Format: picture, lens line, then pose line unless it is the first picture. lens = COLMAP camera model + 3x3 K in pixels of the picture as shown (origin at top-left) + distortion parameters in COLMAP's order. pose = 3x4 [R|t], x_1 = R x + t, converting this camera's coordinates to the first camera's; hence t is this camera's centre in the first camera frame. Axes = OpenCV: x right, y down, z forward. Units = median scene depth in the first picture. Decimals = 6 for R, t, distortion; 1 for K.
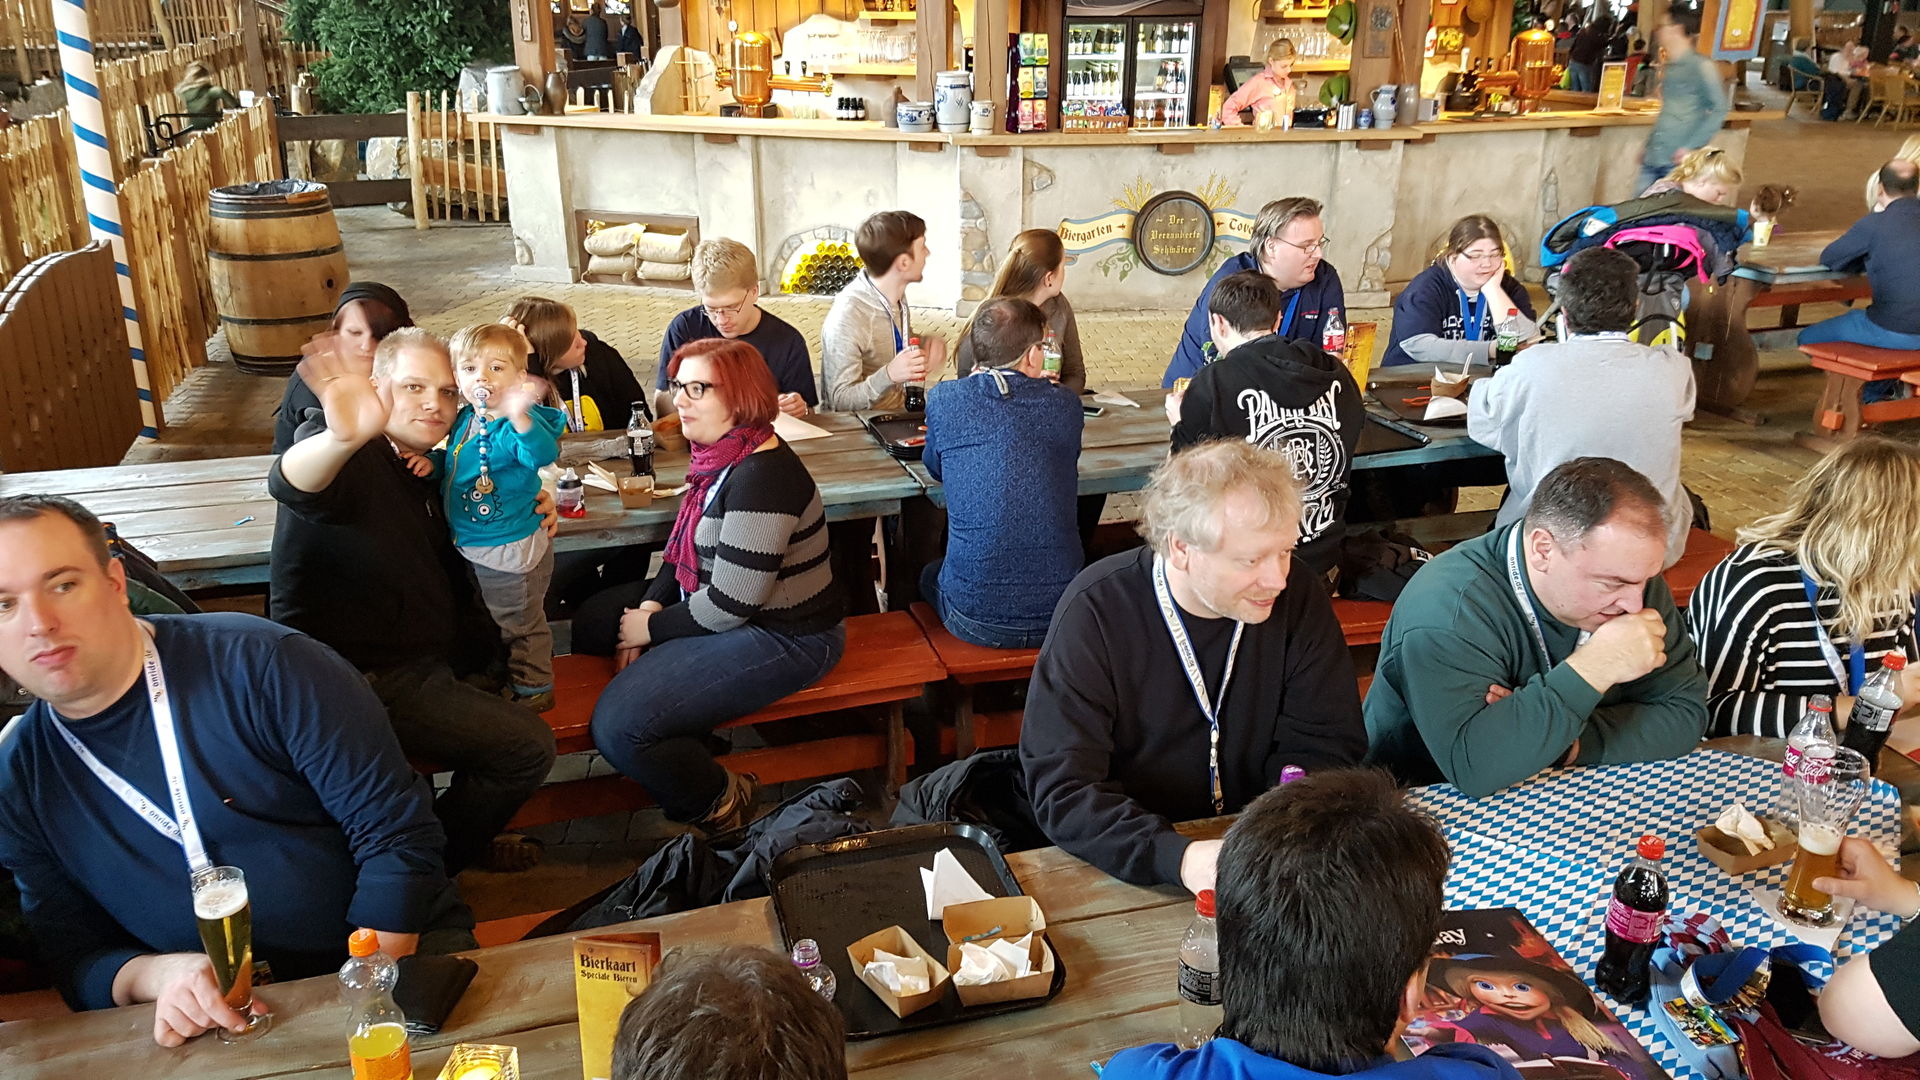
lens RADIAL K [[1395.9, 0, 962.0], [0, 1395.9, 515.7], [0, 0, 1]] dist [0.140627, -0.264291]
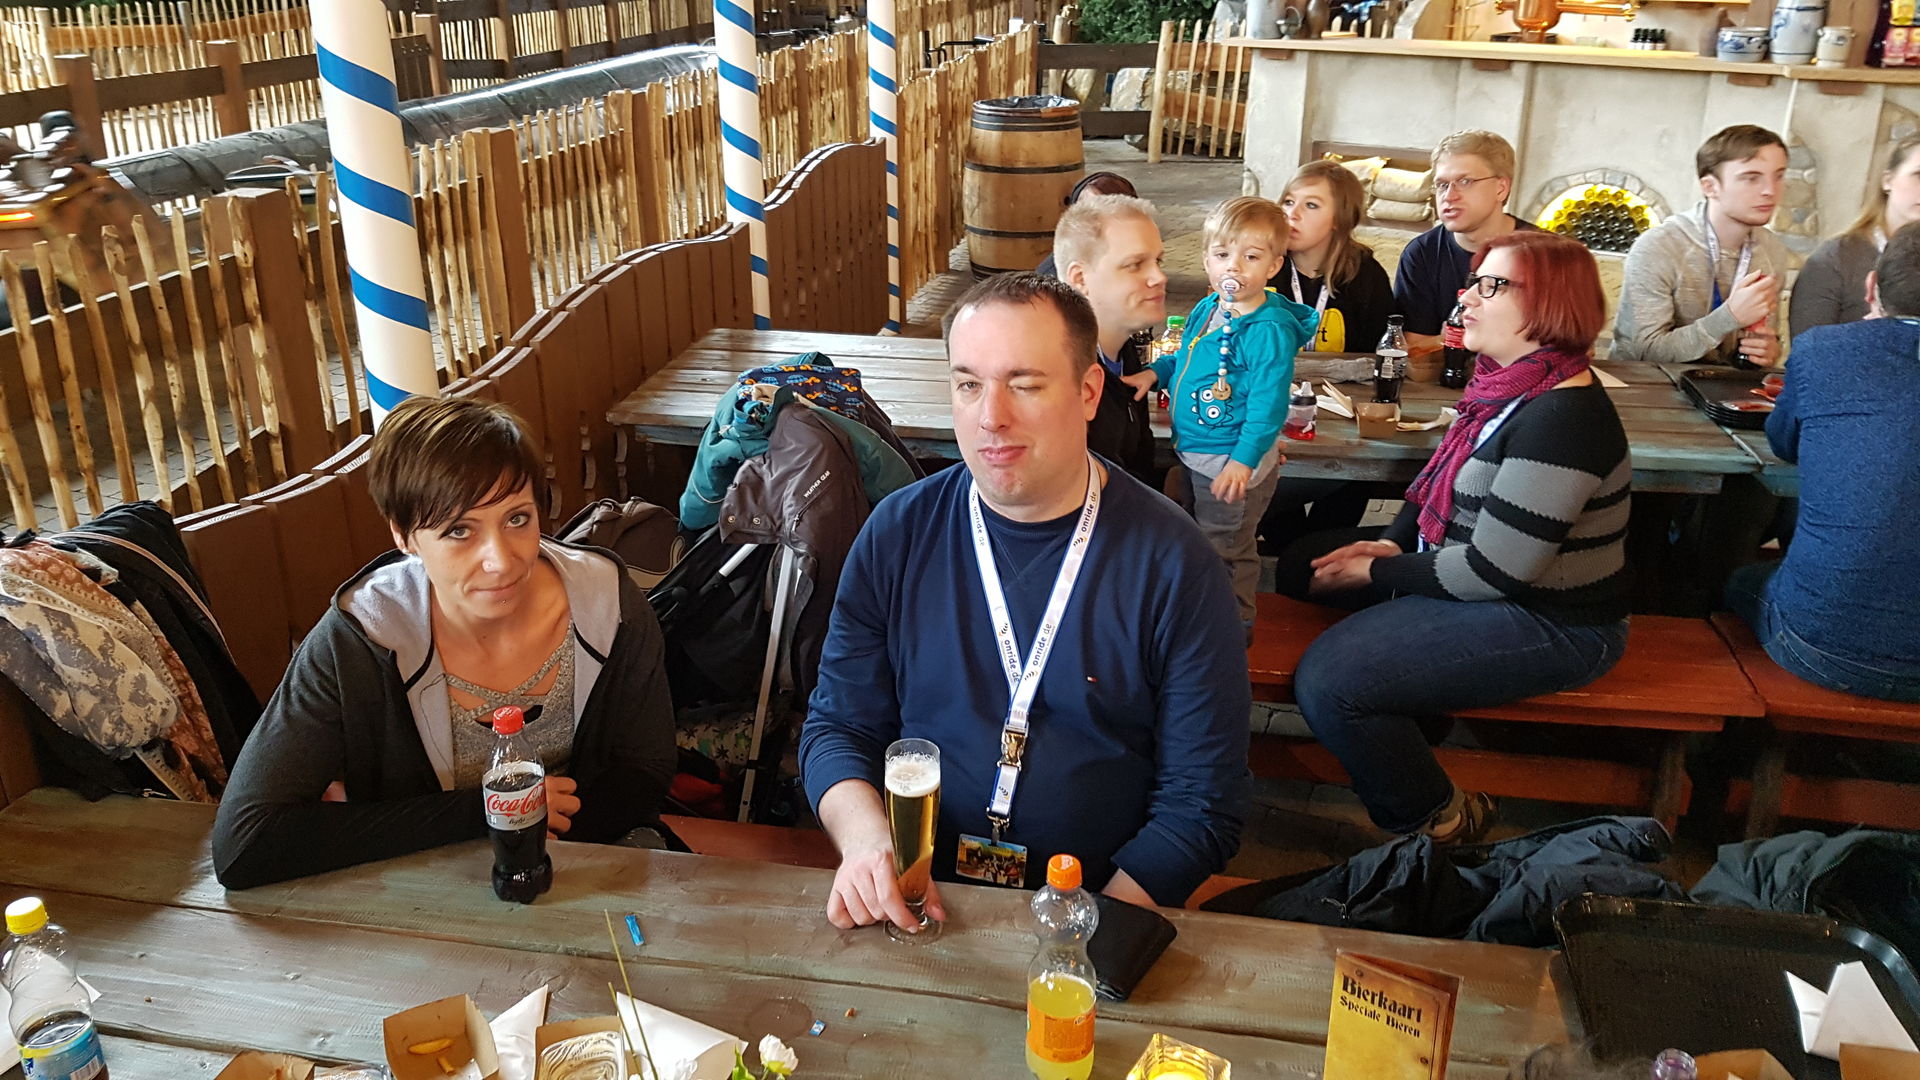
lens RADIAL K [[1474.0, 0, 960.0], [0, 1474.0, 540.0], [0, 0, 1]] dist [0.004748, -0.003353]
pose [[0.884302, 0.169213, -0.435176, -0.058793], [-0.150439, 0.985575, 0.077528, 0.024654], [0.442017, -0.003091, 0.897001, 0.093988]]
